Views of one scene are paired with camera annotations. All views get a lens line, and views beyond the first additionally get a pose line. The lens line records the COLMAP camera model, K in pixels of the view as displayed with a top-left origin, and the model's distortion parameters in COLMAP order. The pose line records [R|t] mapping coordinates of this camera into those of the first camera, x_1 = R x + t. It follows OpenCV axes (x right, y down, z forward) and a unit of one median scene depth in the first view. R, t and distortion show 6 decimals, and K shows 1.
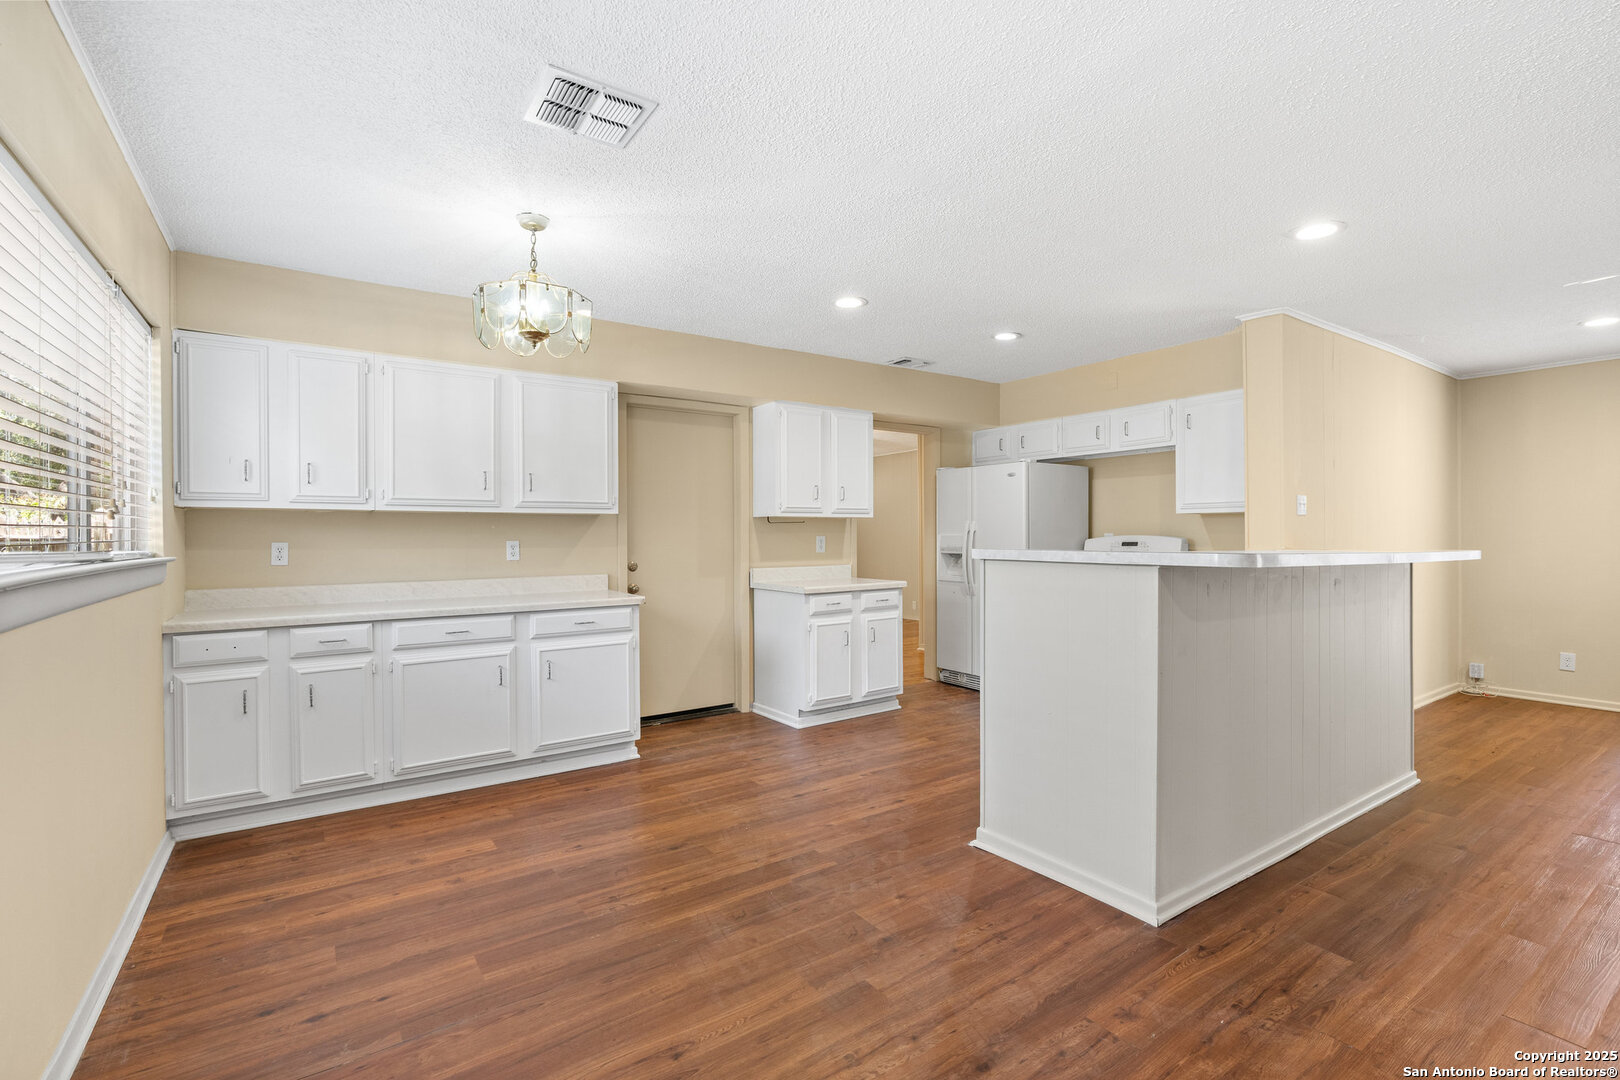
lens RADIAL K [[734.0, 0, 816.7], [0, 734.0, 540.7], [0, 0, 1]] dist [-0.008216, 0.002545]
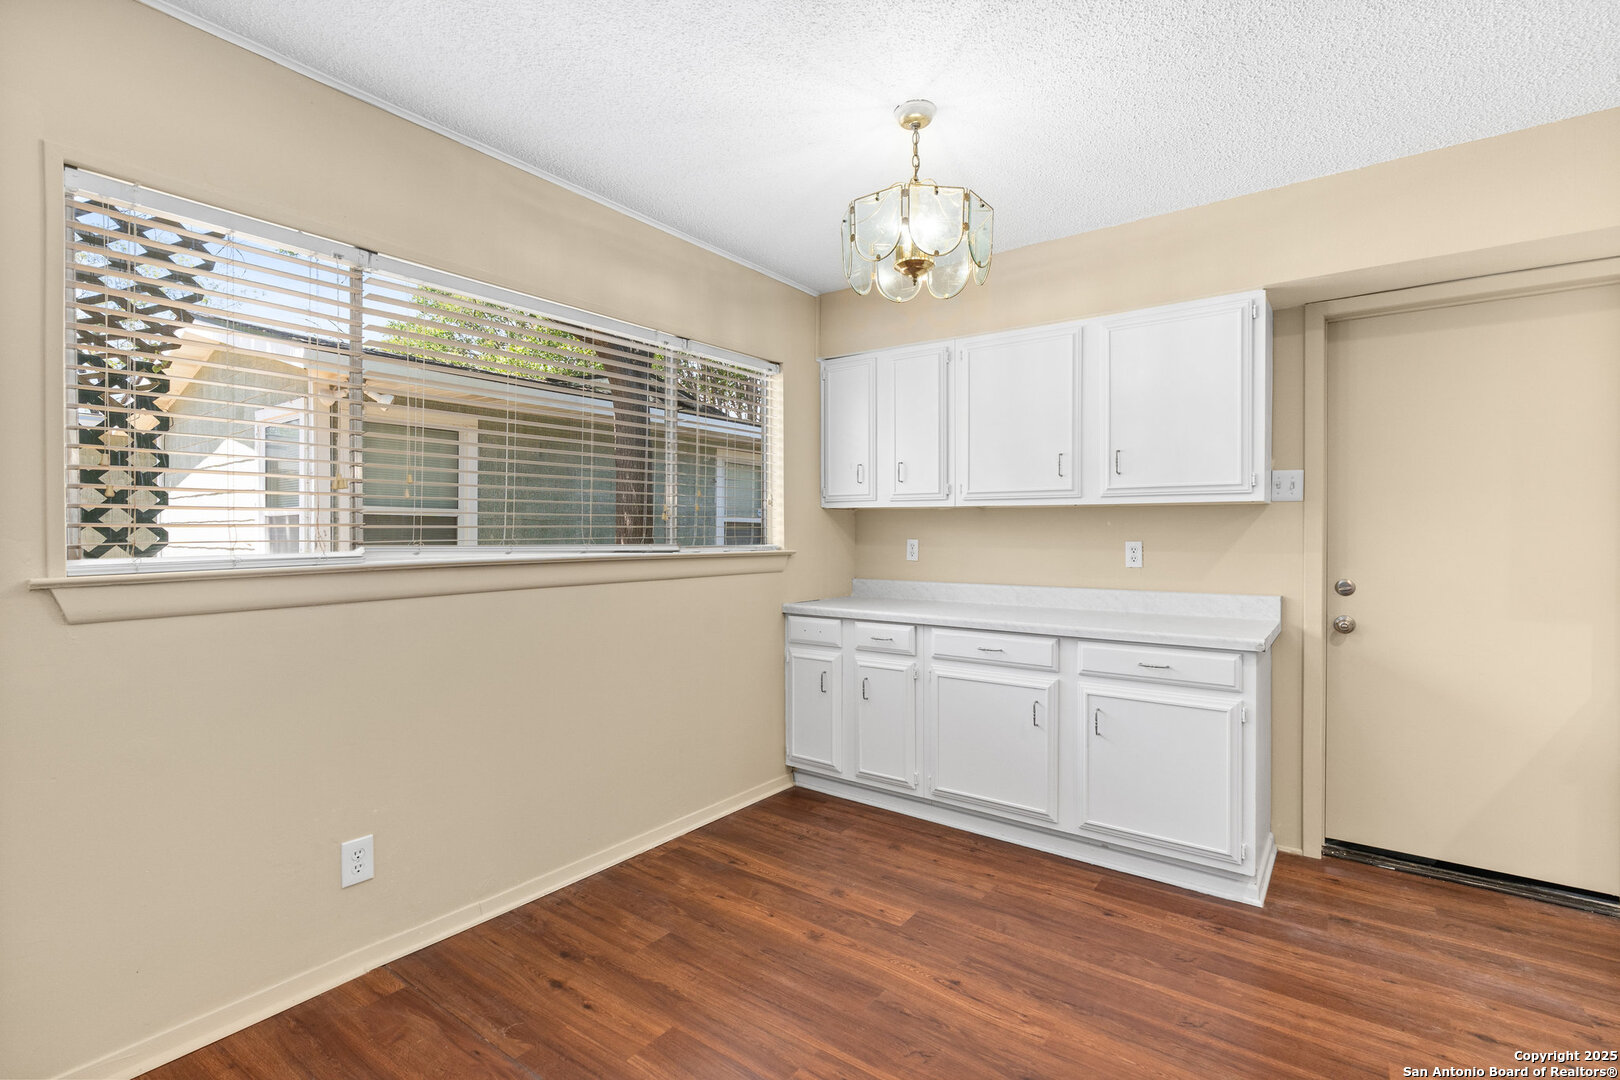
lens RADIAL K [[734.0, 0, 812.3], [0, 734.0, 538.3], [0, 0, 1]] dist [-0.008216, 0.002545]
pose [[0.321282, 0.011911, -0.946909, 0.224025], [-0.011583, 0.999896, 0.008648, -0.006761], [0.946913, 0.008190, 0.321386, 0.509563]]
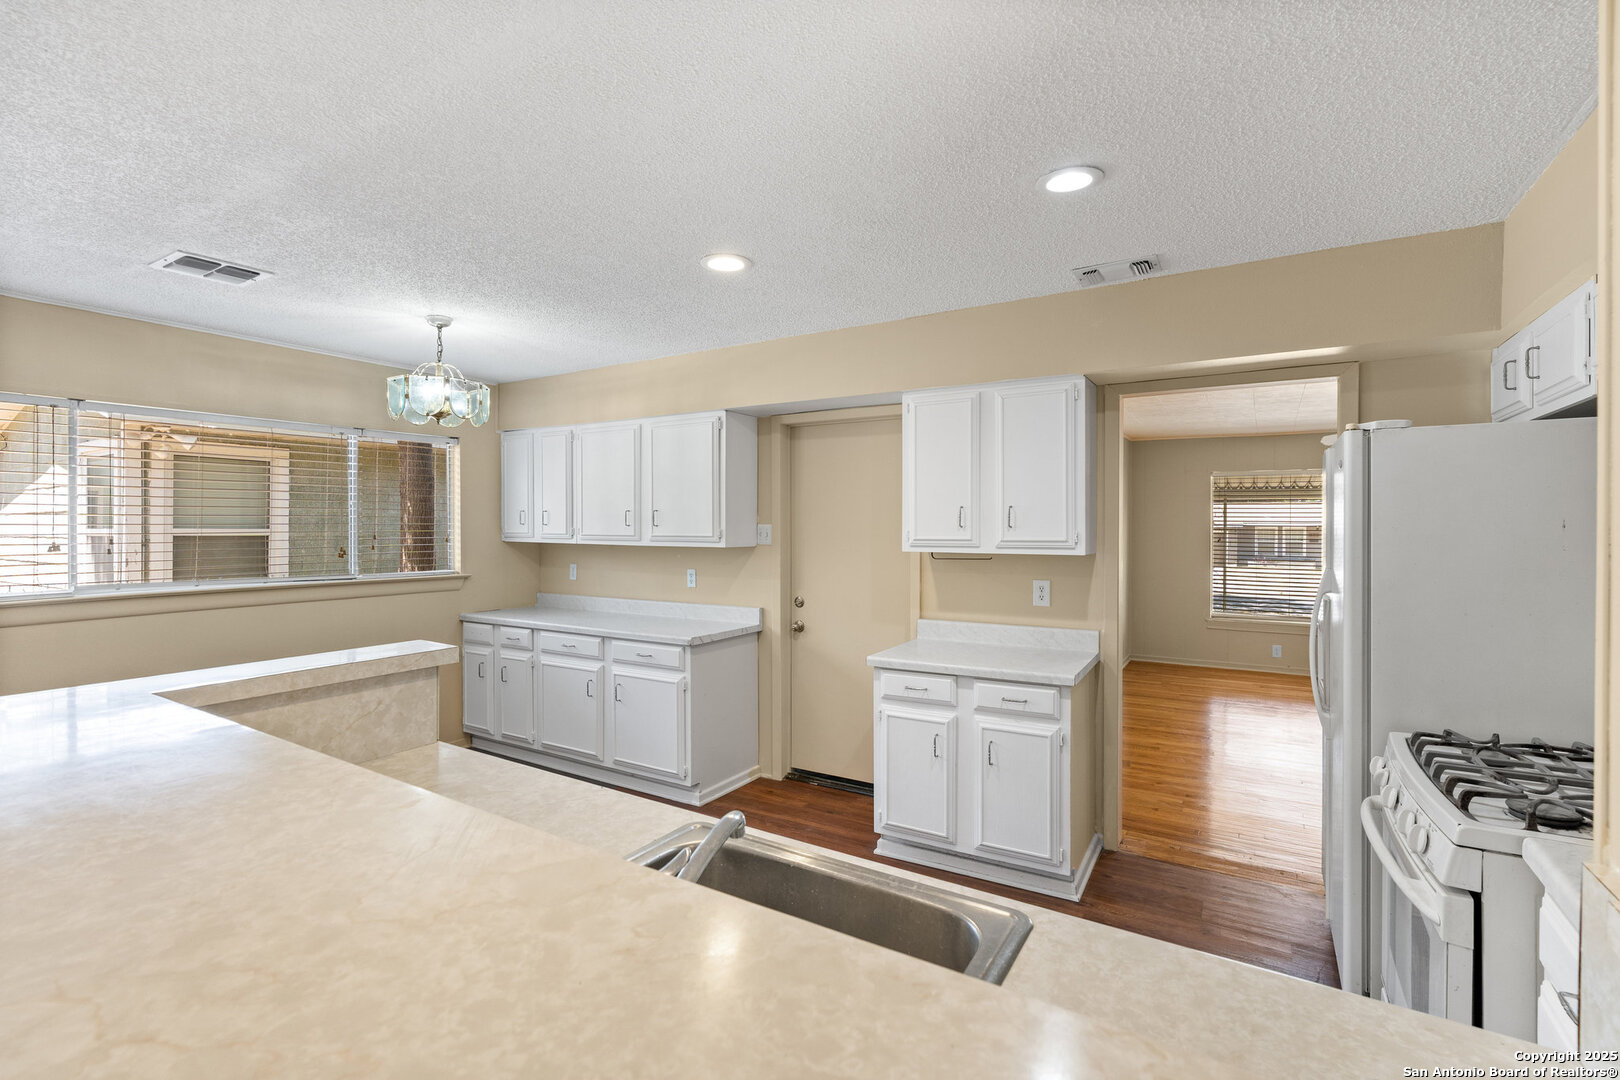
lens RADIAL K [[734.0, 0, 807.2], [0, 734.0, 529.8], [0, 0, 1]] dist [-0.008216, 0.002545]
pose [[0.401378, 0.007538, -0.915882, 0.755523], [-0.011670, 0.999927, 0.003115, -0.073943], [0.915838, 0.009438, 0.401436, 0.825973]]
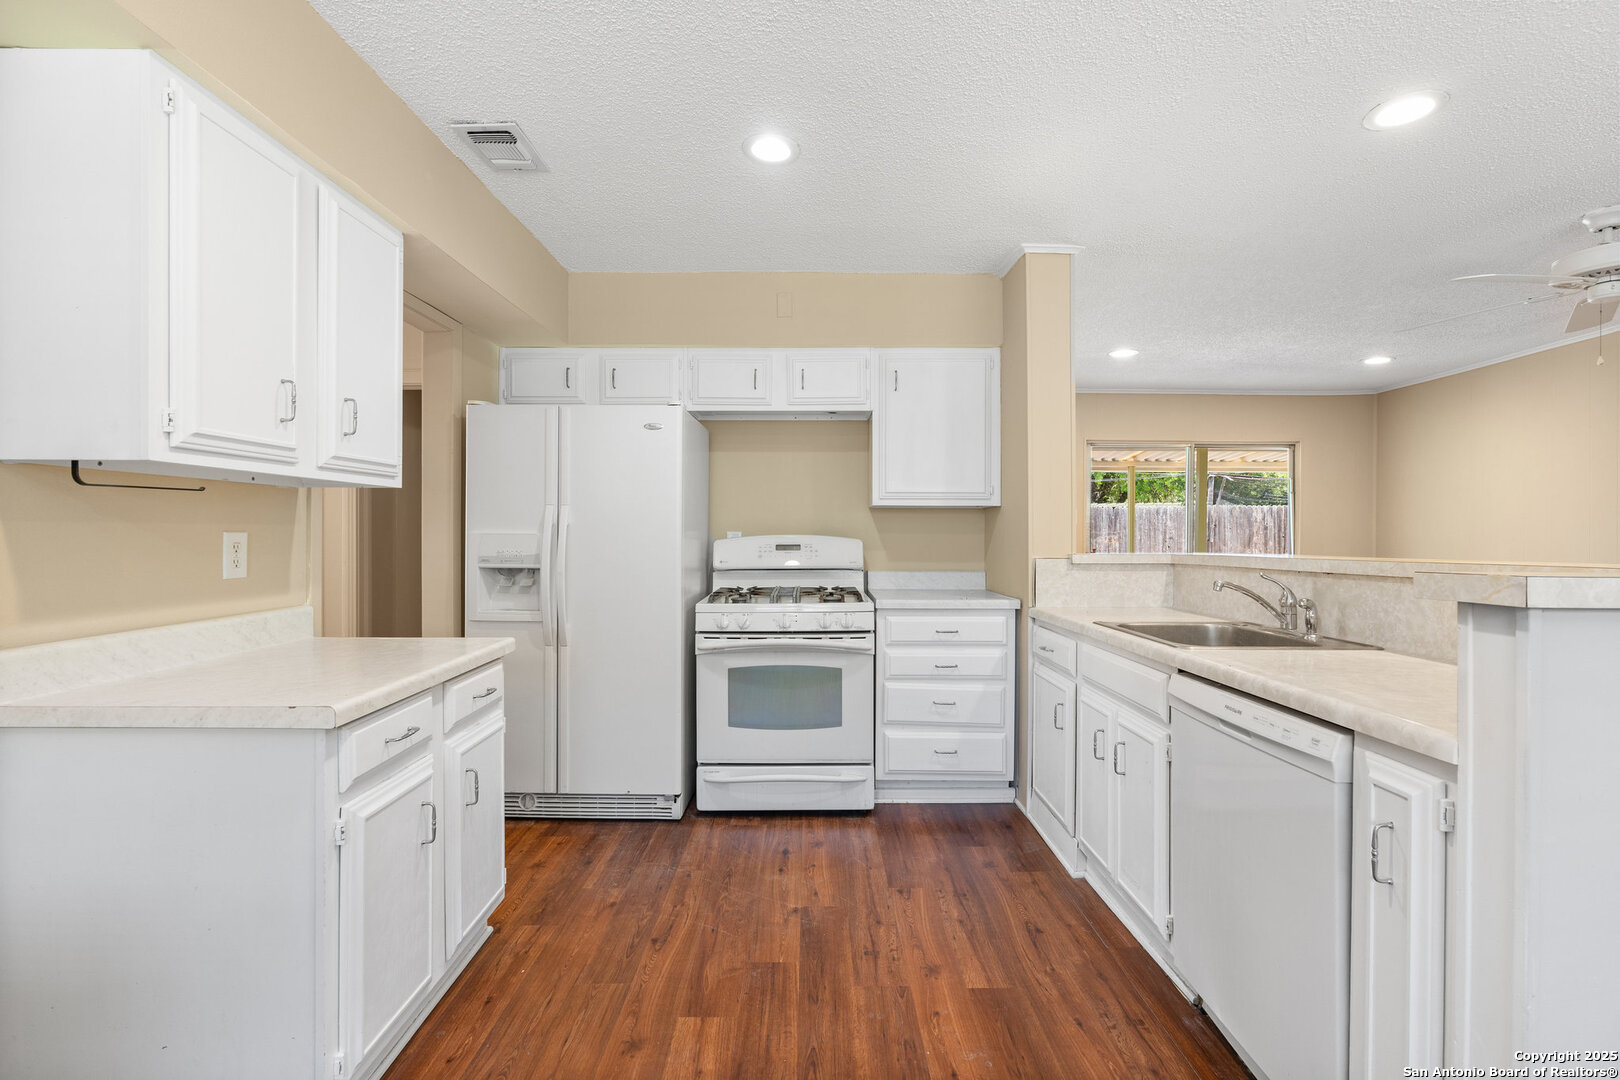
lens RADIAL K [[734.0, 0, 825.2], [0, 734.0, 531.3], [0, 0, 1]] dist [-0.008216, 0.002545]
pose [[0.567827, 0.009475, 0.823093, -0.184445], [-0.002510, 0.999949, -0.009779, -0.005798], [-0.823144, 0.003487, 0.567822, 0.835446]]
